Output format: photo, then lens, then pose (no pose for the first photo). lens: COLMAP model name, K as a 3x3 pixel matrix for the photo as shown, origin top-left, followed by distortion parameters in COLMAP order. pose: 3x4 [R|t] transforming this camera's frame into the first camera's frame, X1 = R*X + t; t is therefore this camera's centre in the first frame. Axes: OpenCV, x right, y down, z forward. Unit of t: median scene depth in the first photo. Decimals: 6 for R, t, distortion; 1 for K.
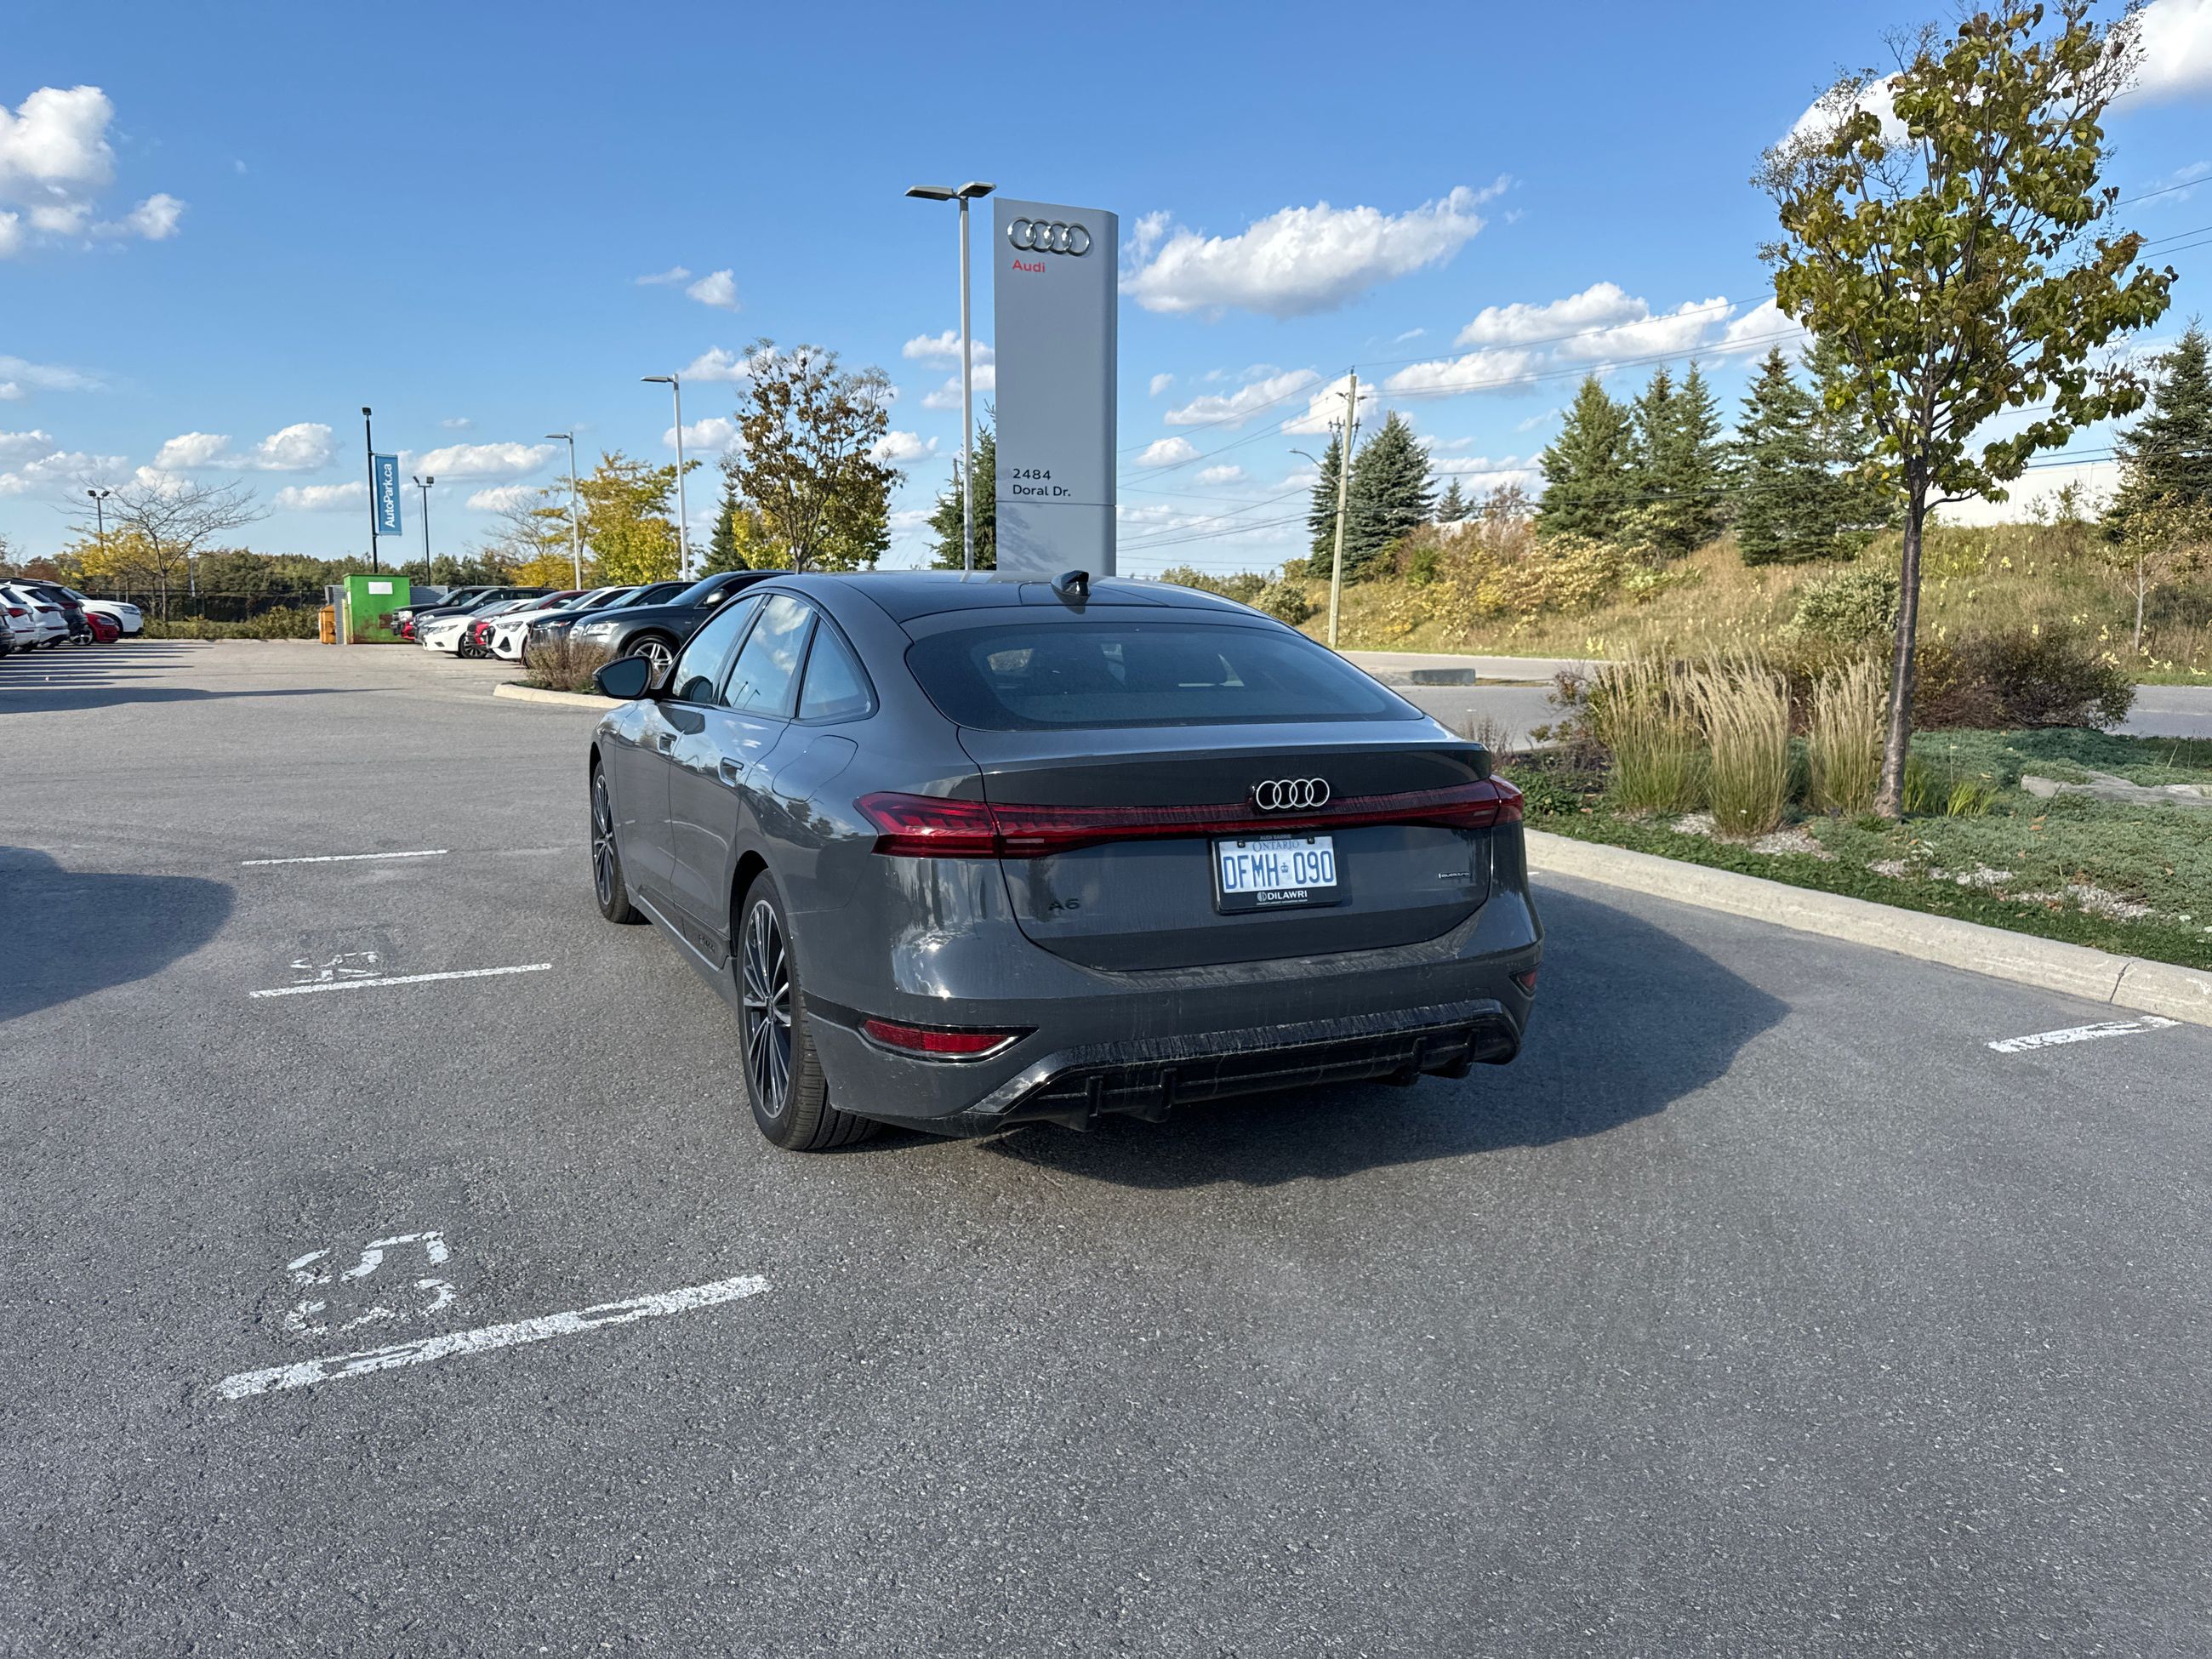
lens RADIAL K [[1581.8, 0, 1105.5], [0, 1581.8, 824.4], [0, 0, 1]] dist [0.059319, -0.070337]
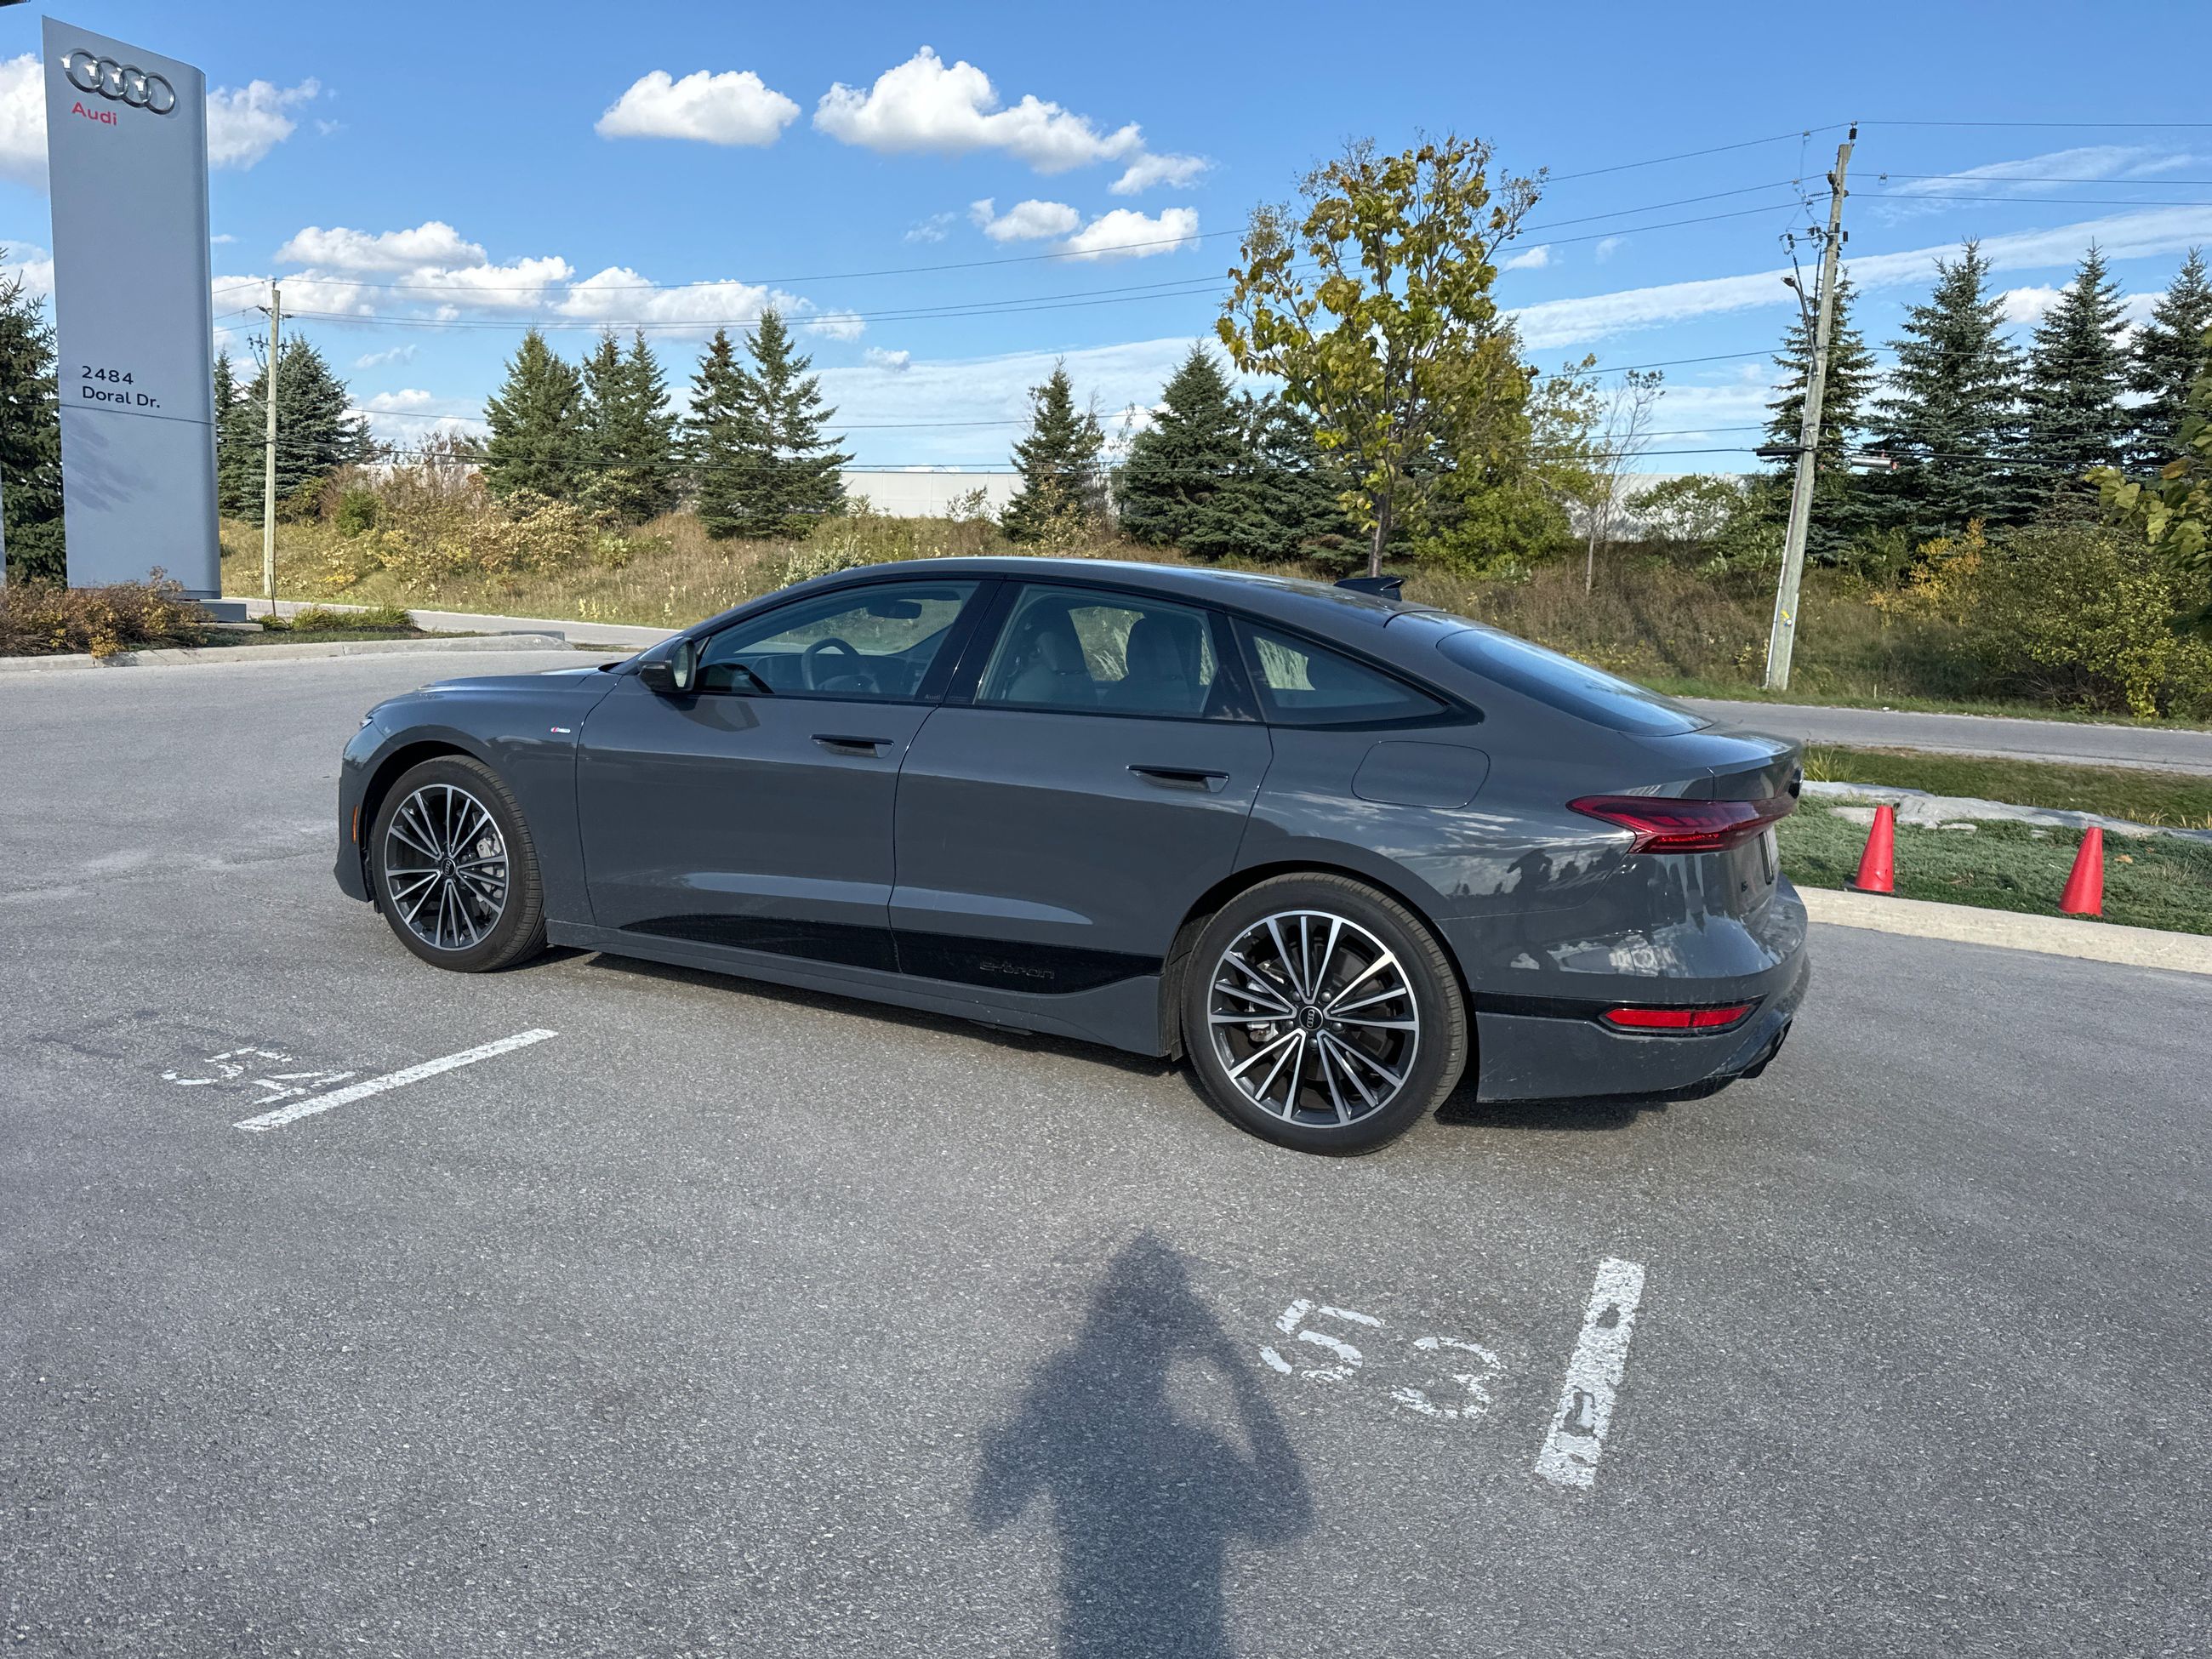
lens RADIAL K [[1547.5, 0, 1110.1], [0, 1547.5, 882.0], [0, 0, 1]] dist [0.073299, -0.089378]
pose [[0.769509, -0.079186, 0.633708, -0.095694], [0.038994, 0.996258, 0.077138, -0.005044], [-0.637445, -0.034648, 0.769717, 0.036173]]
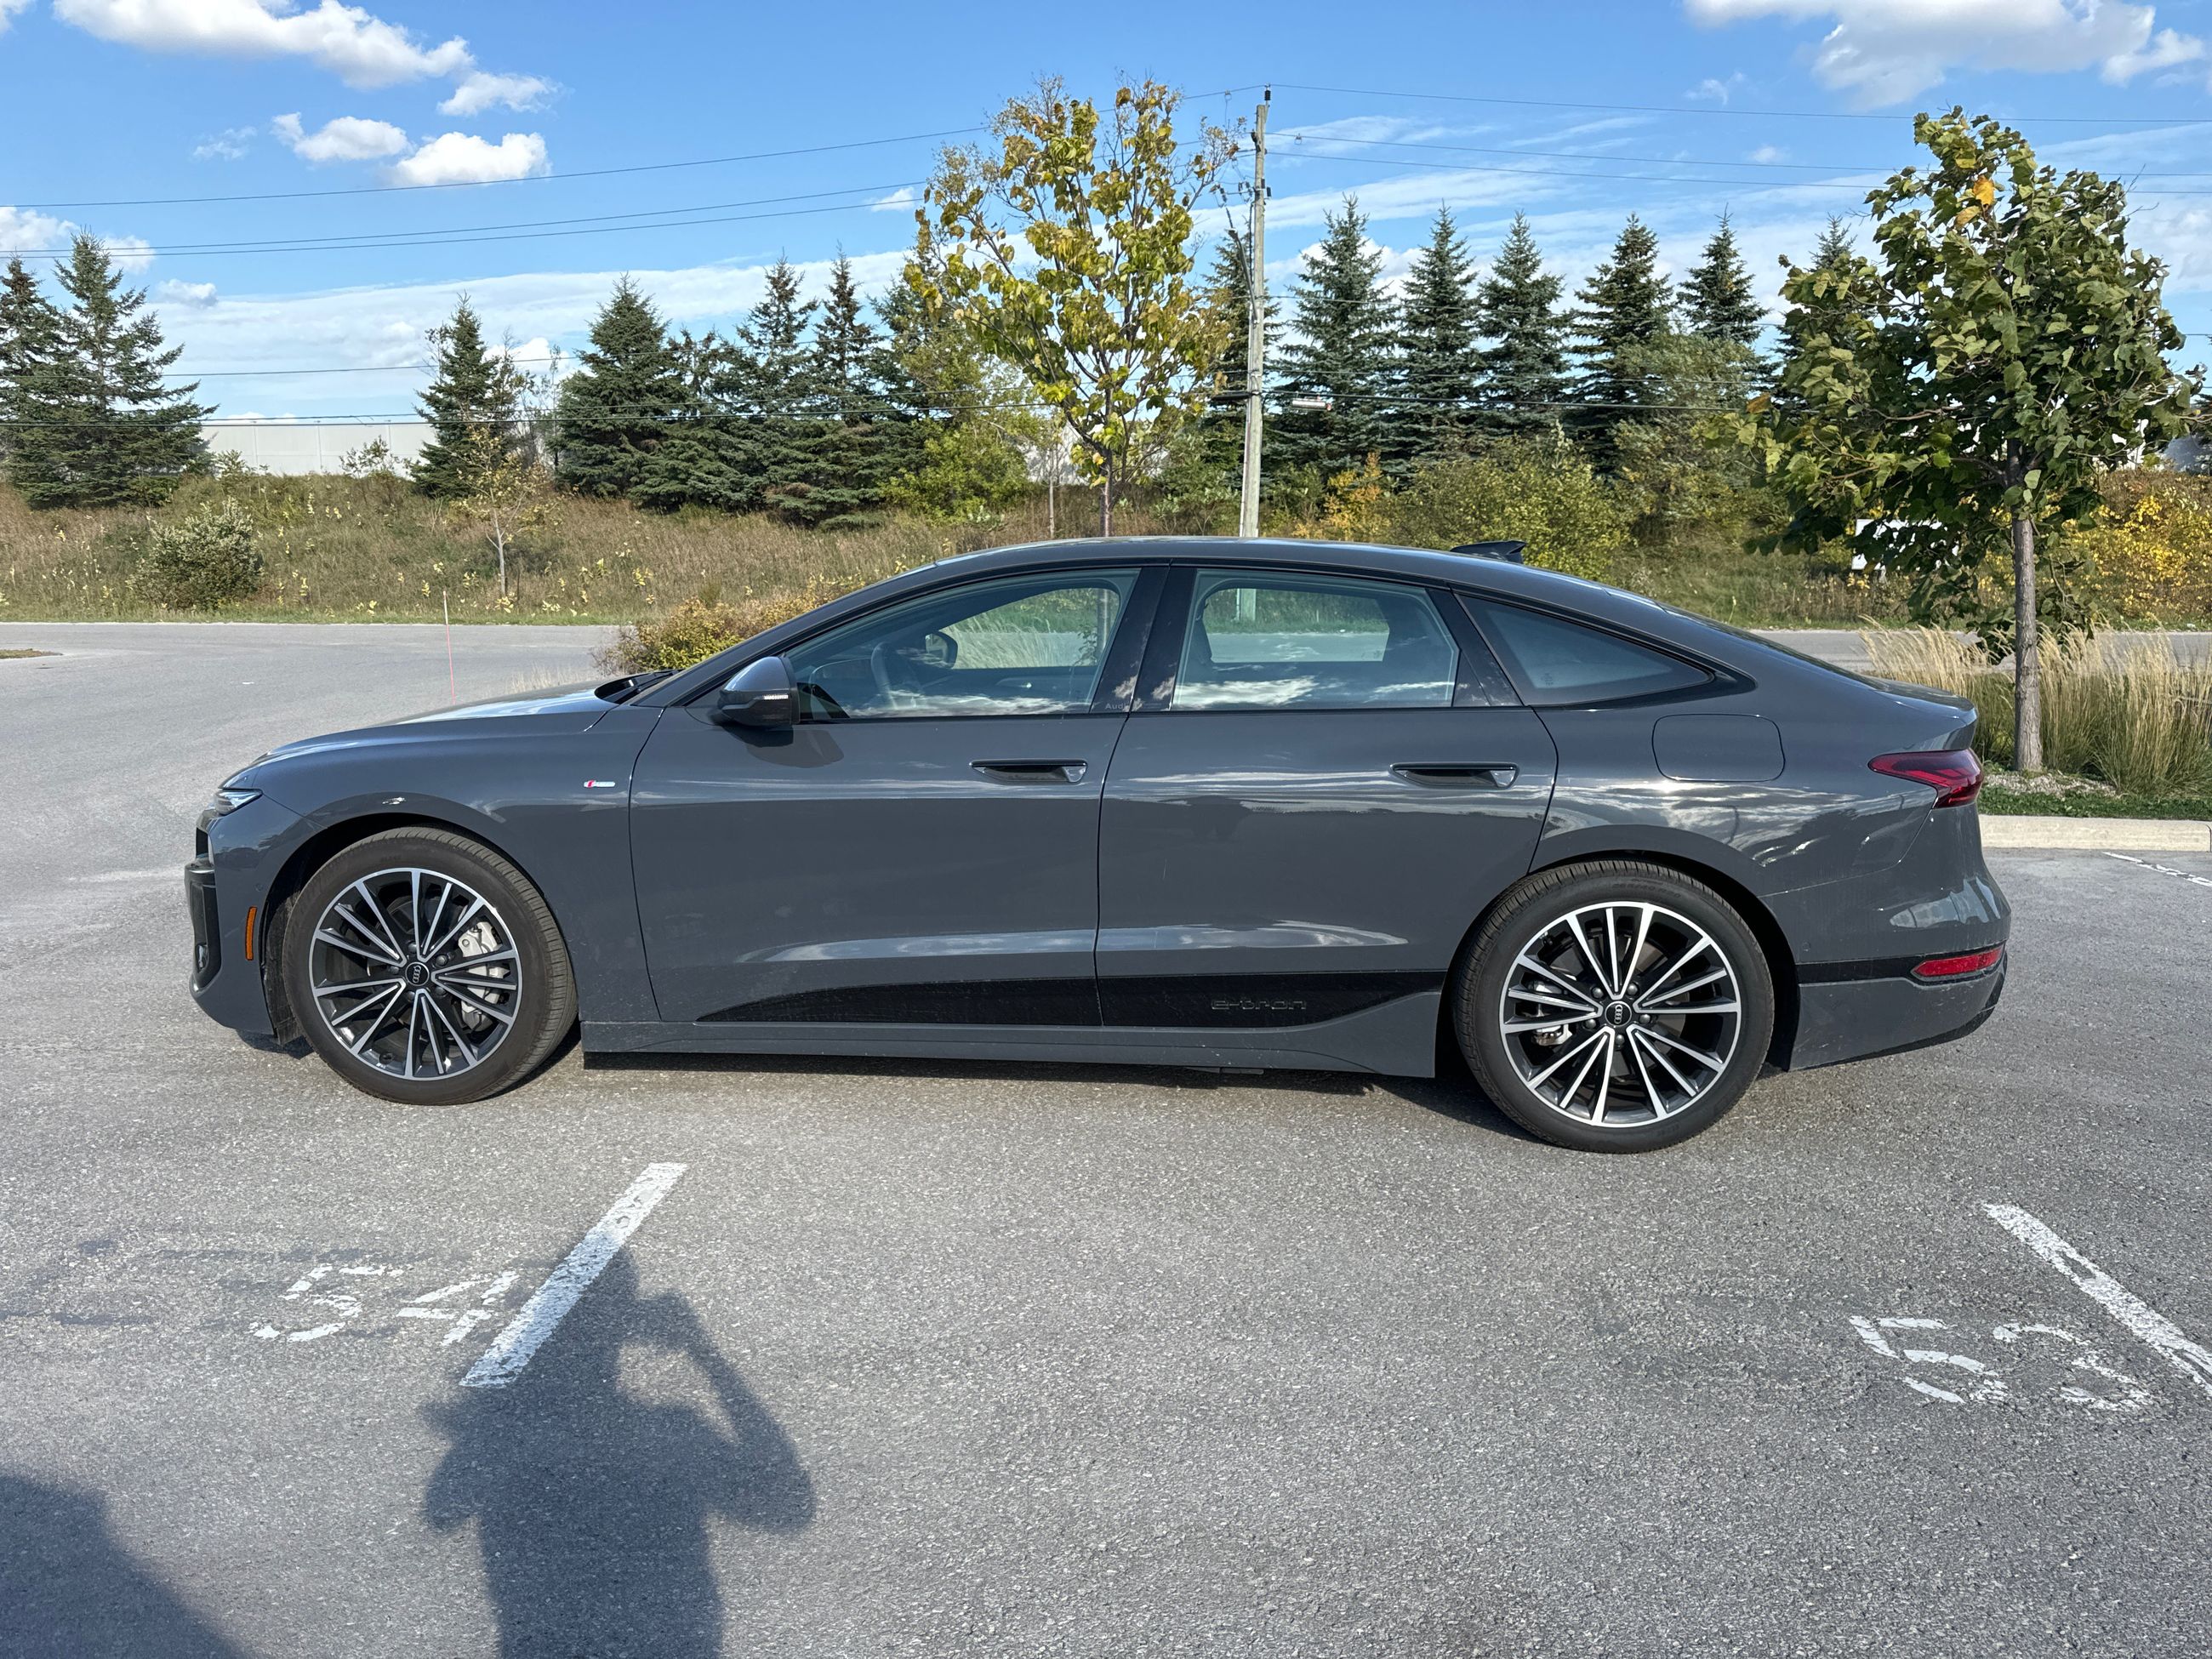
lens RADIAL K [[1557.8, 0, 1099.6], [0, 1557.8, 867.7], [0, 0, 1]] dist [0.039395, -0.054485]
pose [[0.487346, -0.171172, 0.856267, -0.122328], [0.117262, 0.984546, 0.130075, -0.014178], [-0.865300, 0.037016, 0.499887, 0.090403]]
